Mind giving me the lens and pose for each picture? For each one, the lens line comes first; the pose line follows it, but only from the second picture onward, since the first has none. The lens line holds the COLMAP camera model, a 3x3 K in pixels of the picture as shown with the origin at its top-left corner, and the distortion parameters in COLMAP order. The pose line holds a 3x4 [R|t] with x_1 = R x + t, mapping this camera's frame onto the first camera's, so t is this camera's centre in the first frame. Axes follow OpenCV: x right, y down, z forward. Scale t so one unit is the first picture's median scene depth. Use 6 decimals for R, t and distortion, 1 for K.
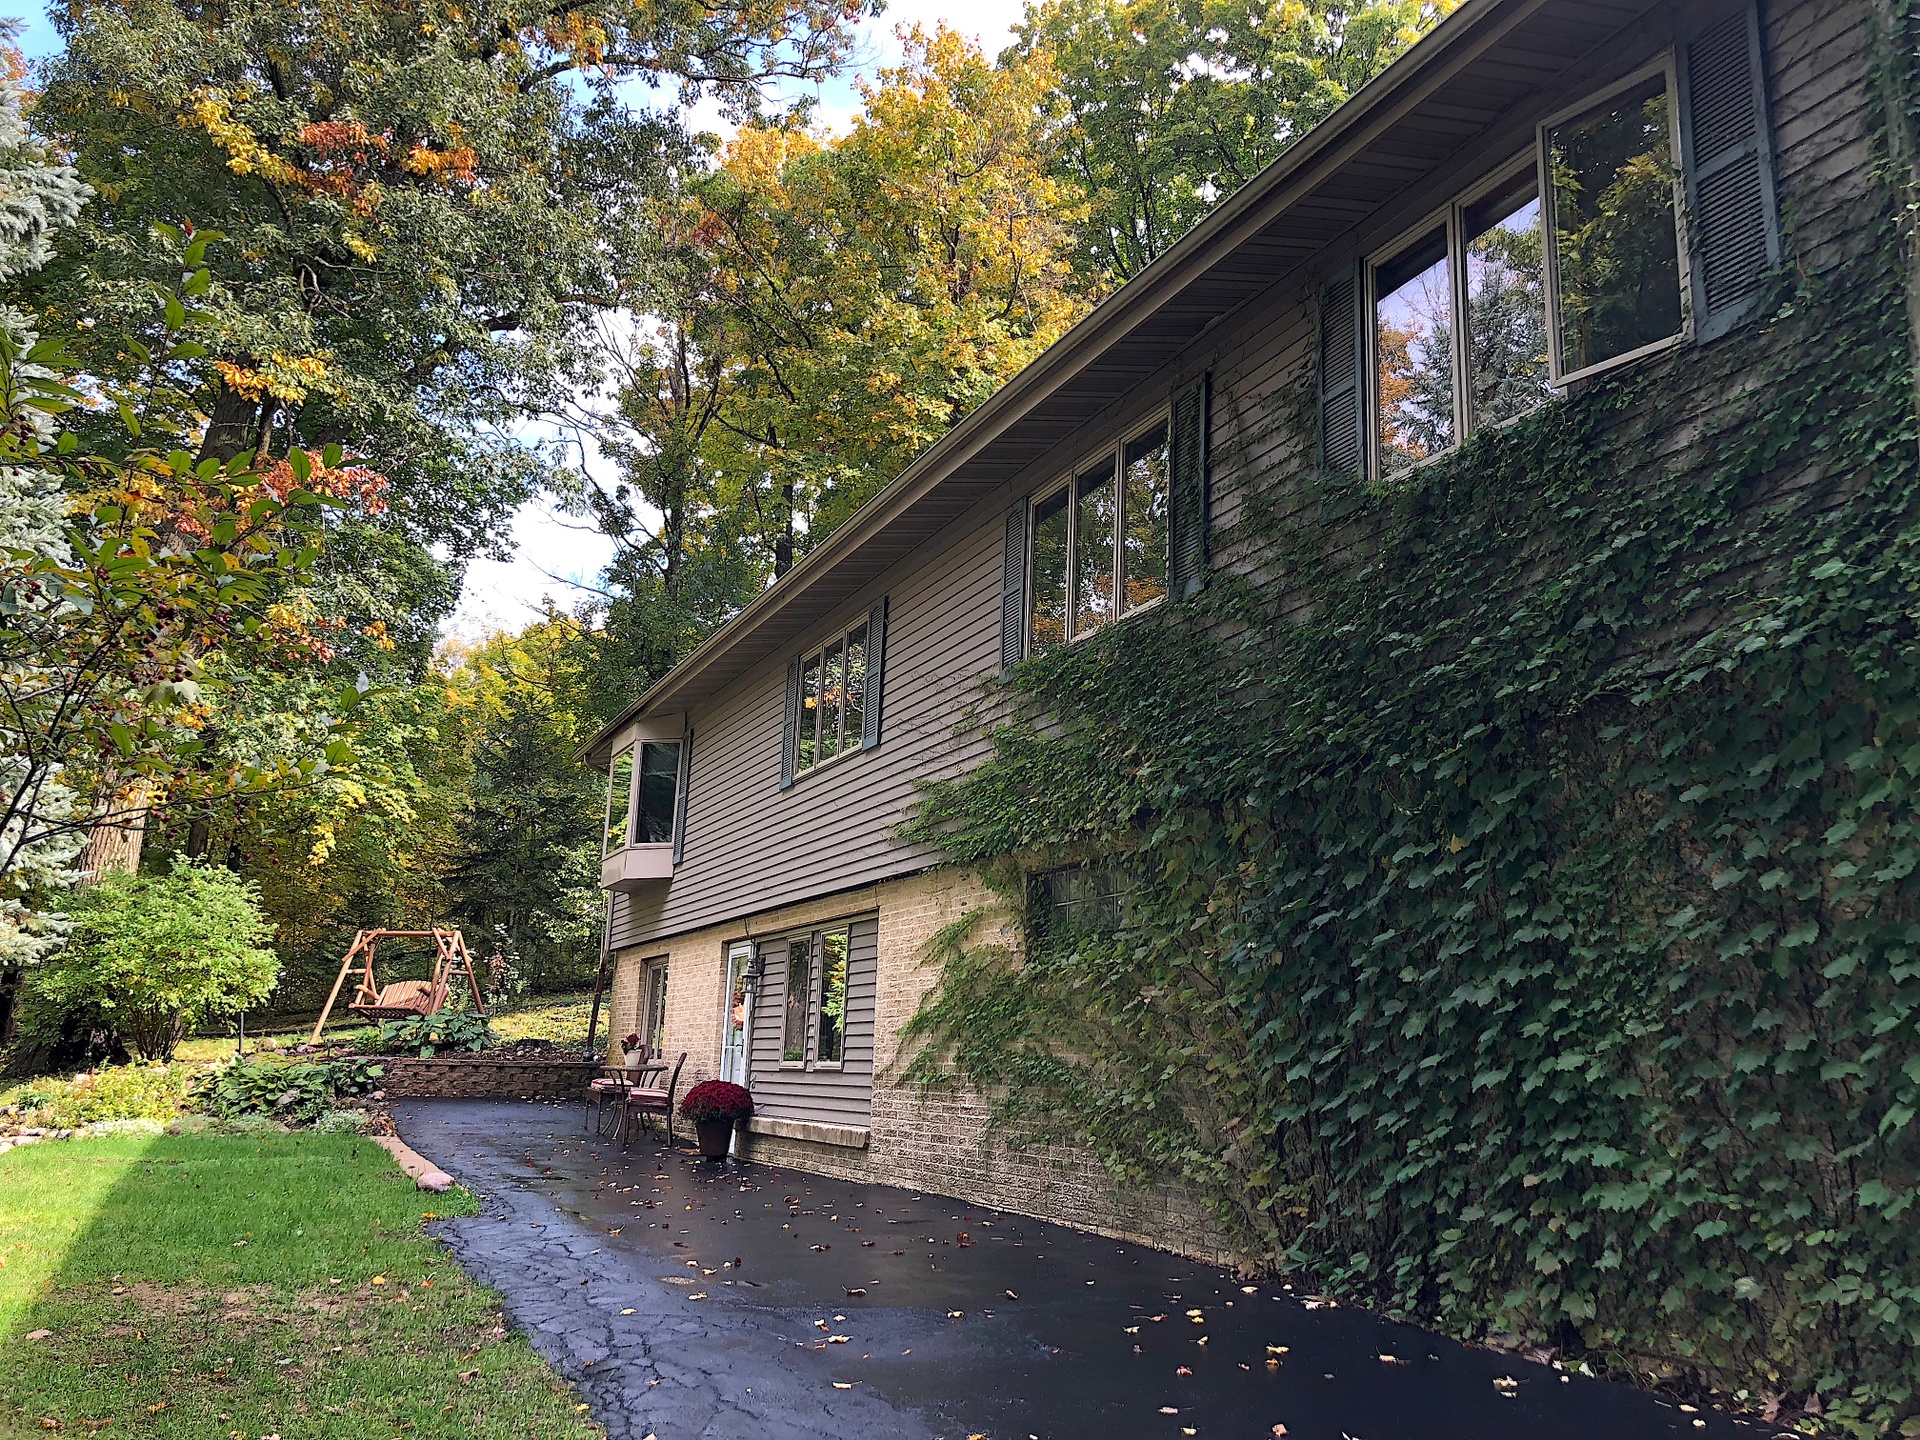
lens RADIAL K [[1584.9, 0, 960.0], [0, 1584.9, 720.0], [0, 0, 1]] dist [-0.002720, -0.011997]
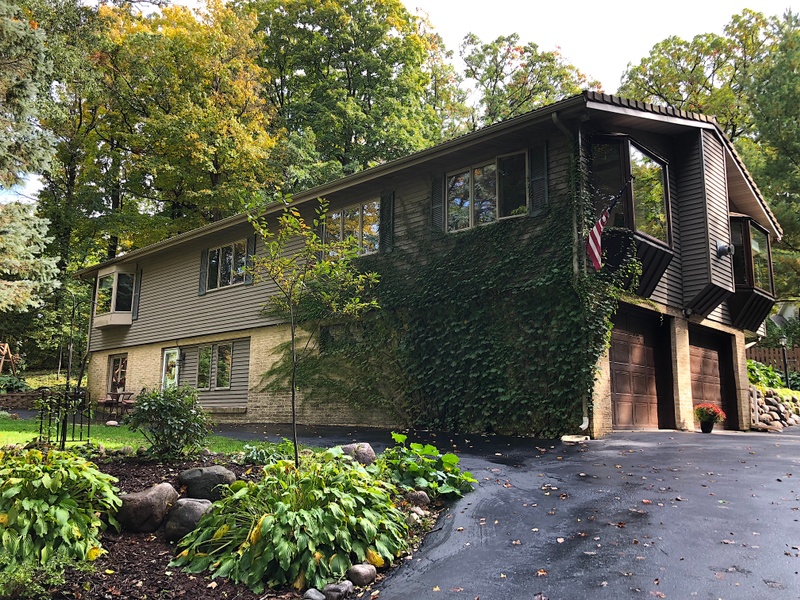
lens RADIAL K [[660.4, 0, 400.0], [0, 660.4, 300.0], [0, 0, 1]] dist [-0.002720, -0.011997]
pose [[0.925640, 0.045144, 0.375704, -0.521501], [-0.063701, 0.997279, 0.037113, -0.035562], [-0.373006, -0.058286, 0.925996, -0.578155]]
